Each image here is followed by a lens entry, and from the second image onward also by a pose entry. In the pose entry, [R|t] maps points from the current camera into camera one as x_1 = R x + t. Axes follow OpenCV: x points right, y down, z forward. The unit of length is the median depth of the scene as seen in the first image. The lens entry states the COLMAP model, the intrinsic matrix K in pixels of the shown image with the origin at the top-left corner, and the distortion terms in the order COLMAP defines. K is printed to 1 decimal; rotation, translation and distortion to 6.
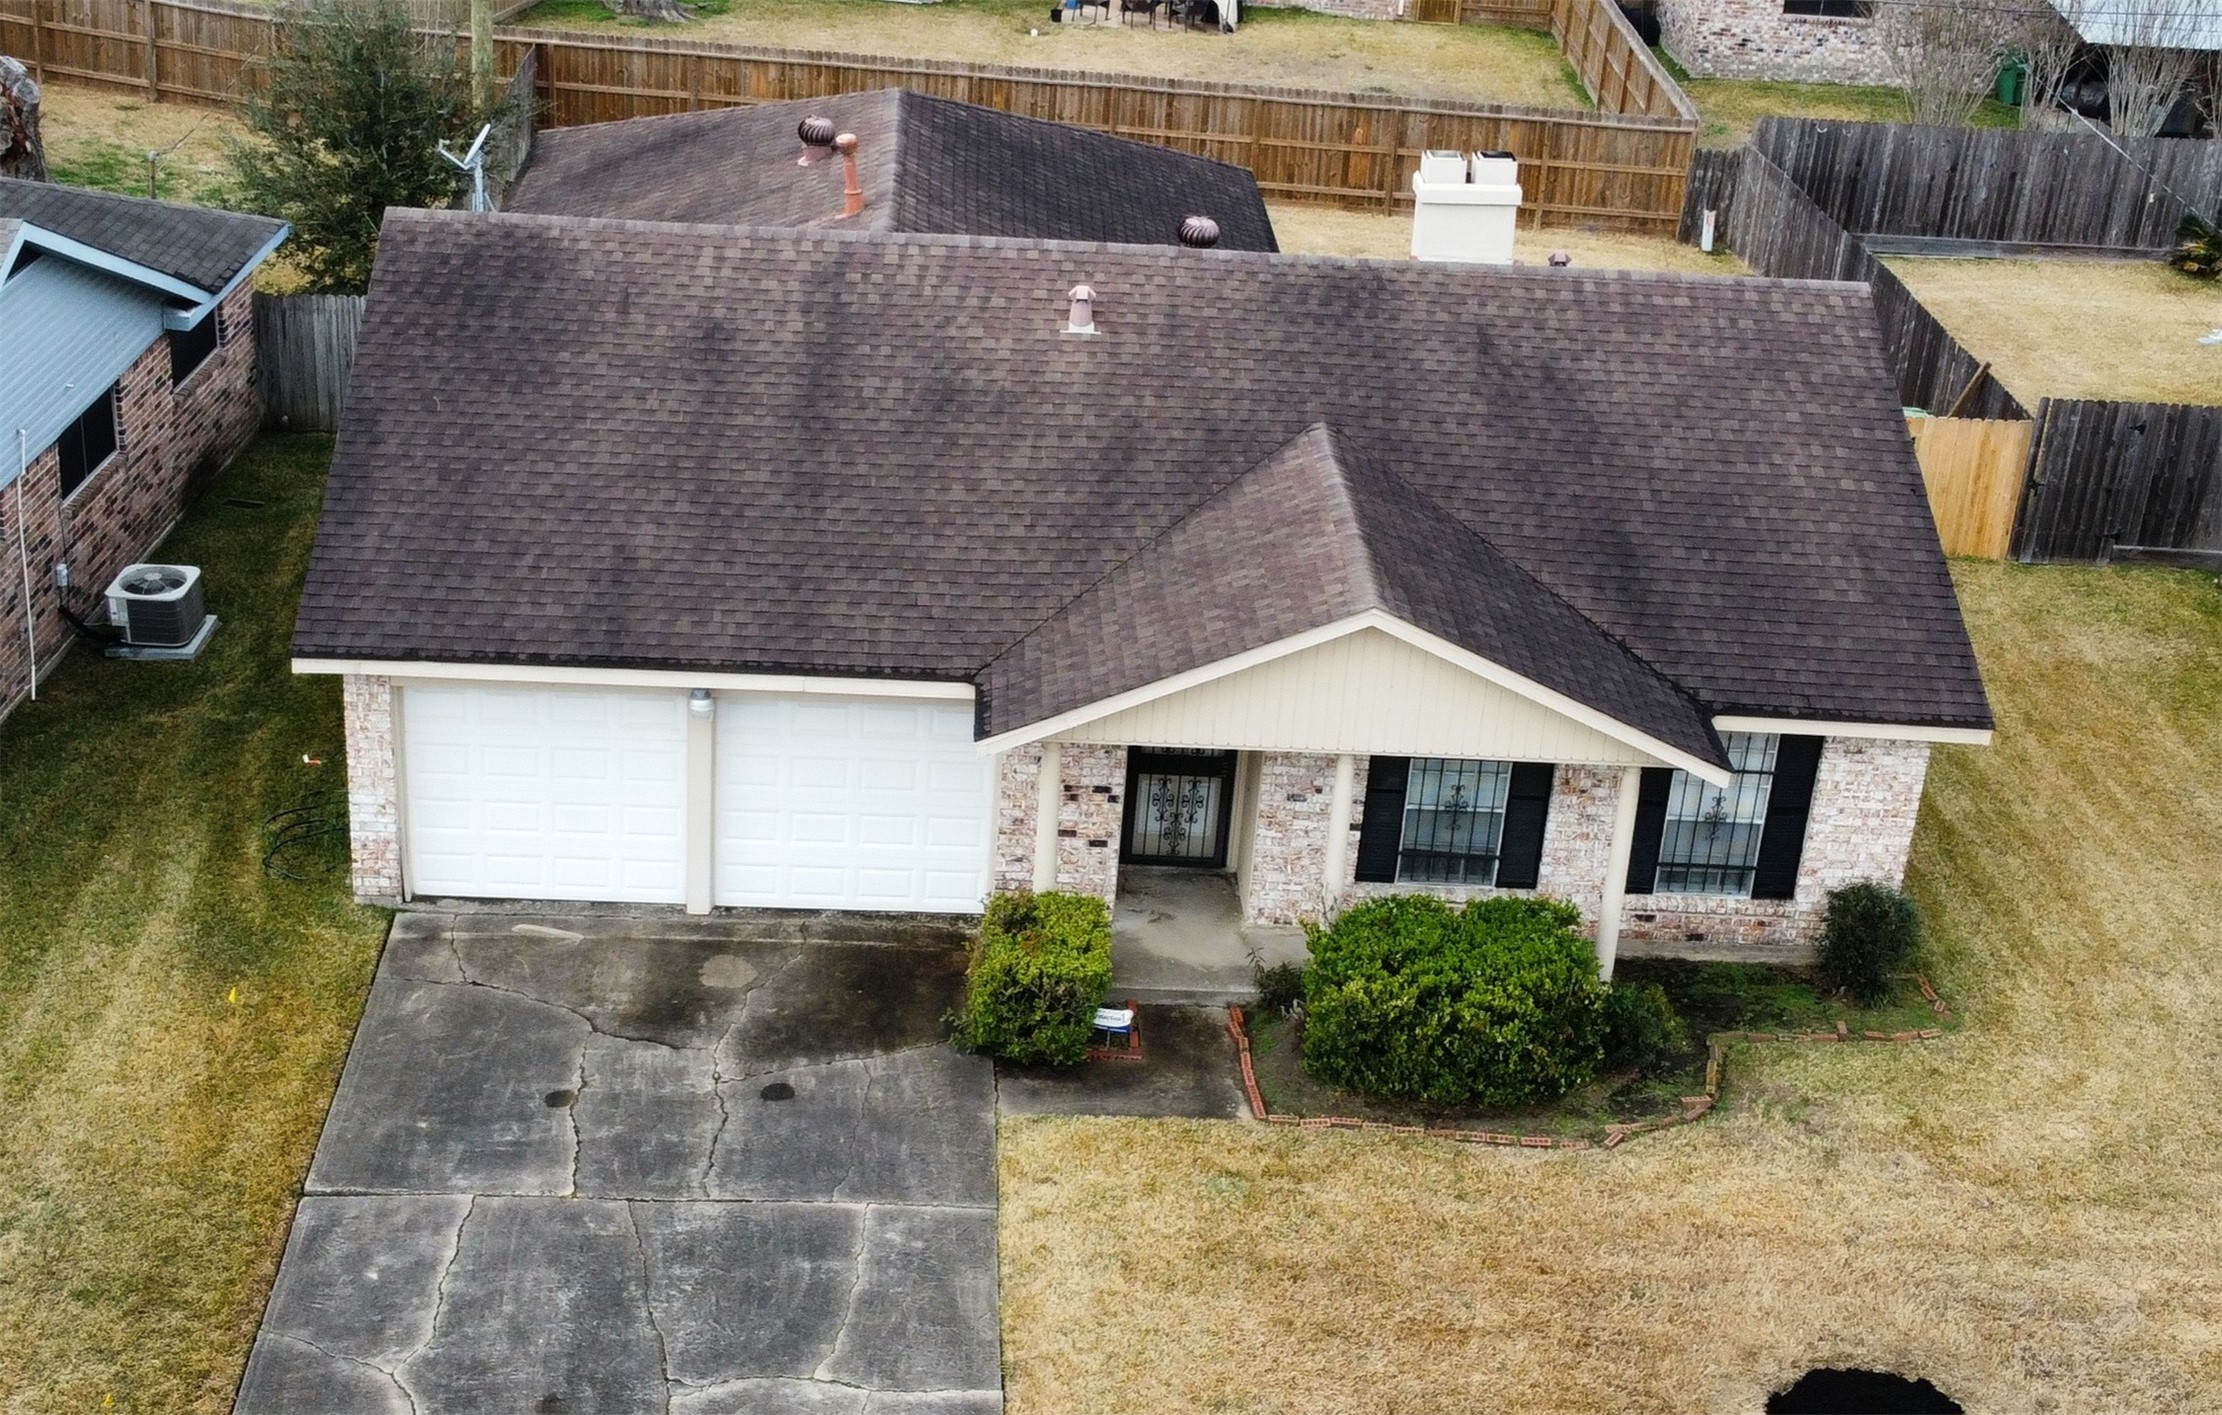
lens RADIAL K [[2721.5, 0, 1111.0], [0, 2721.5, 707.5], [0, 0, 1]] dist [0.009604, 0.021076]
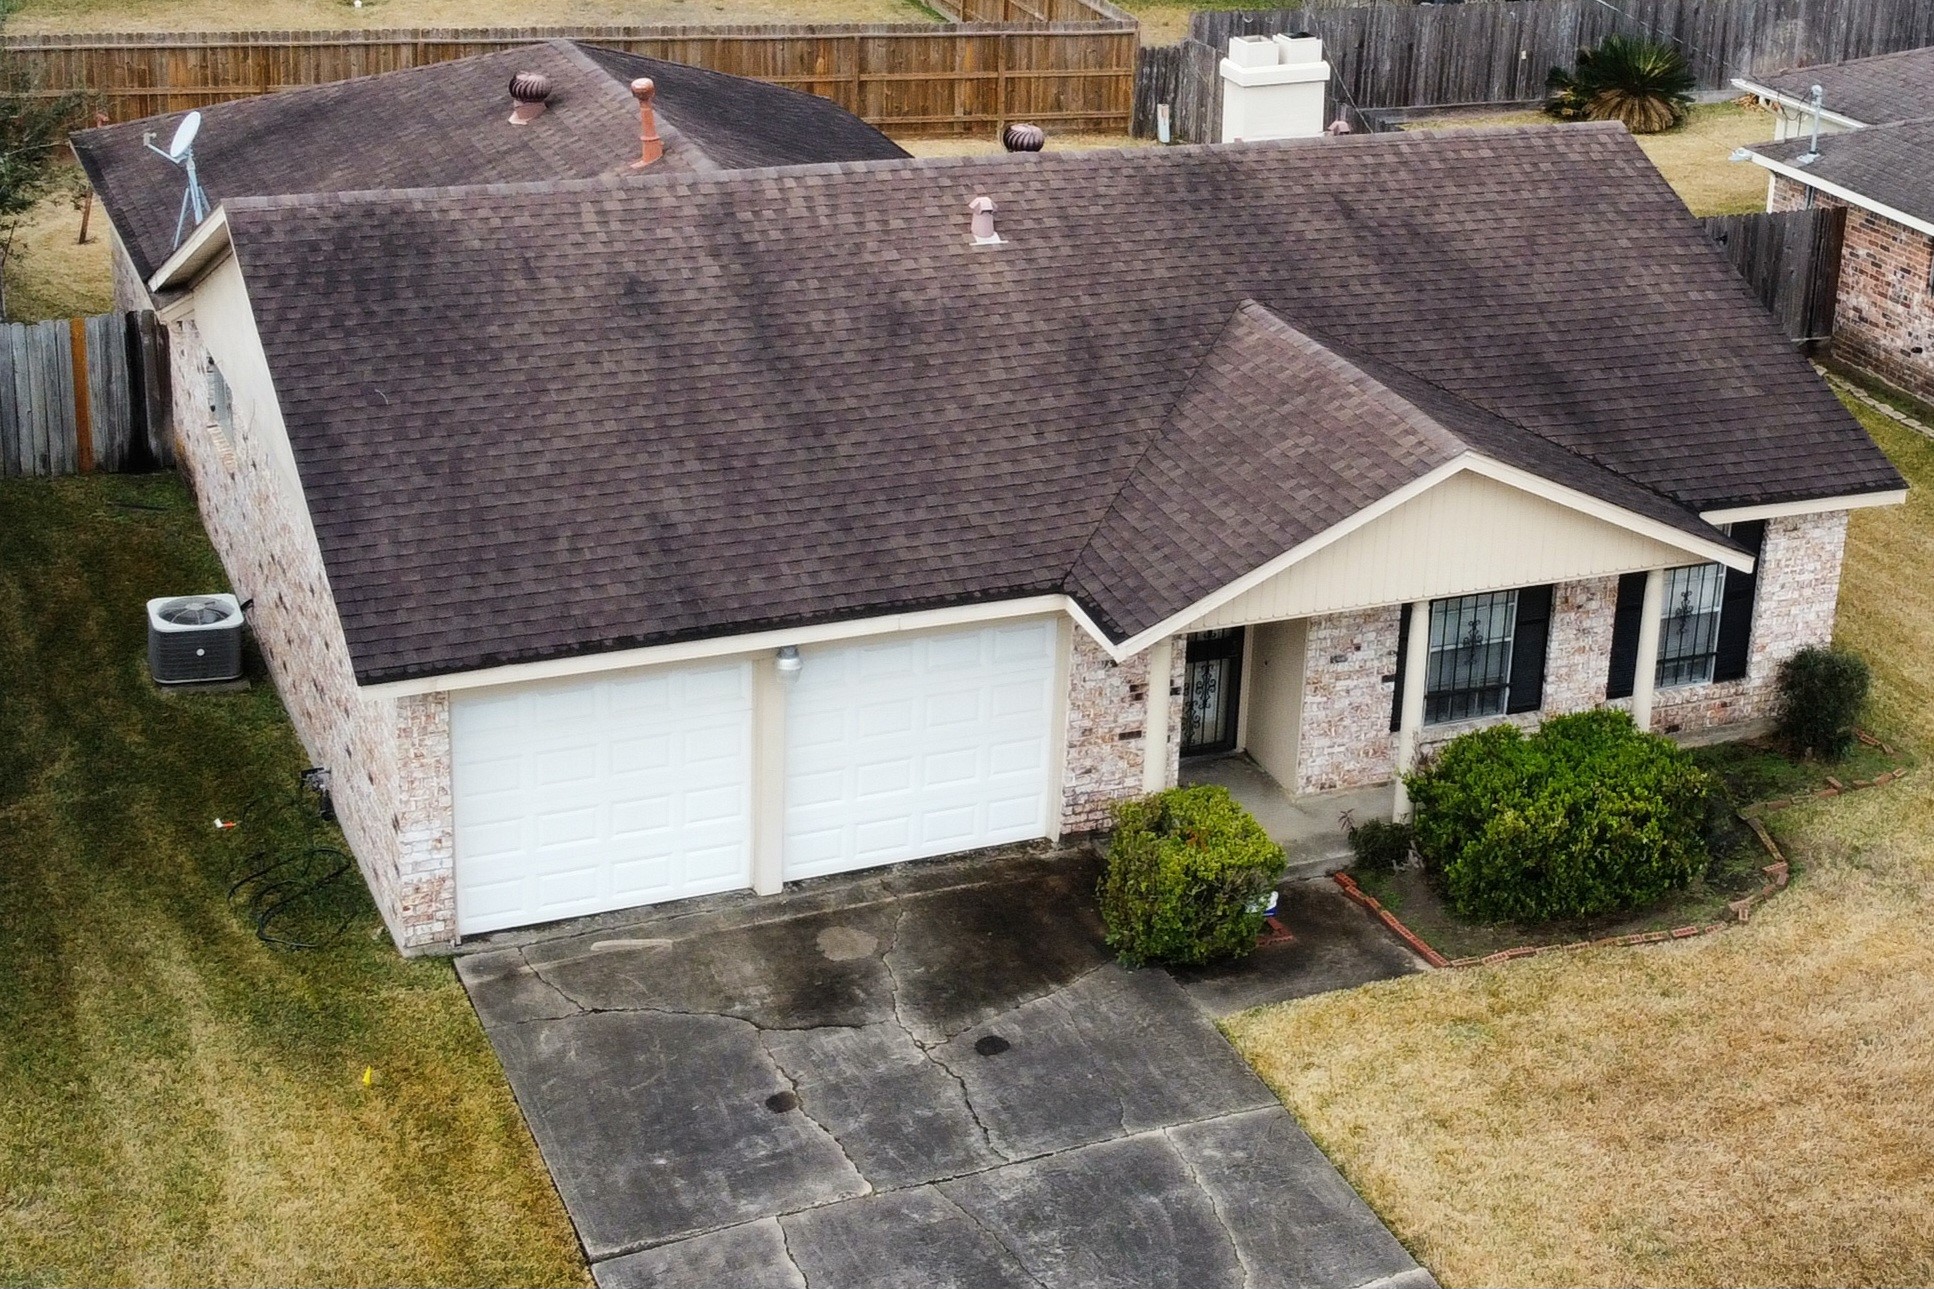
lens RADIAL K [[2773.1, 0, 1173.9], [0, 2773.1, 385.3], [0, 0, 1]] dist [-0.000973, -0.036815]
pose [[0.921374, -0.135179, 0.364413, -0.346871], [0.170904, 0.982974, -0.067476, -0.007756], [-0.349087, 0.124450, 0.928790, 0.047984]]
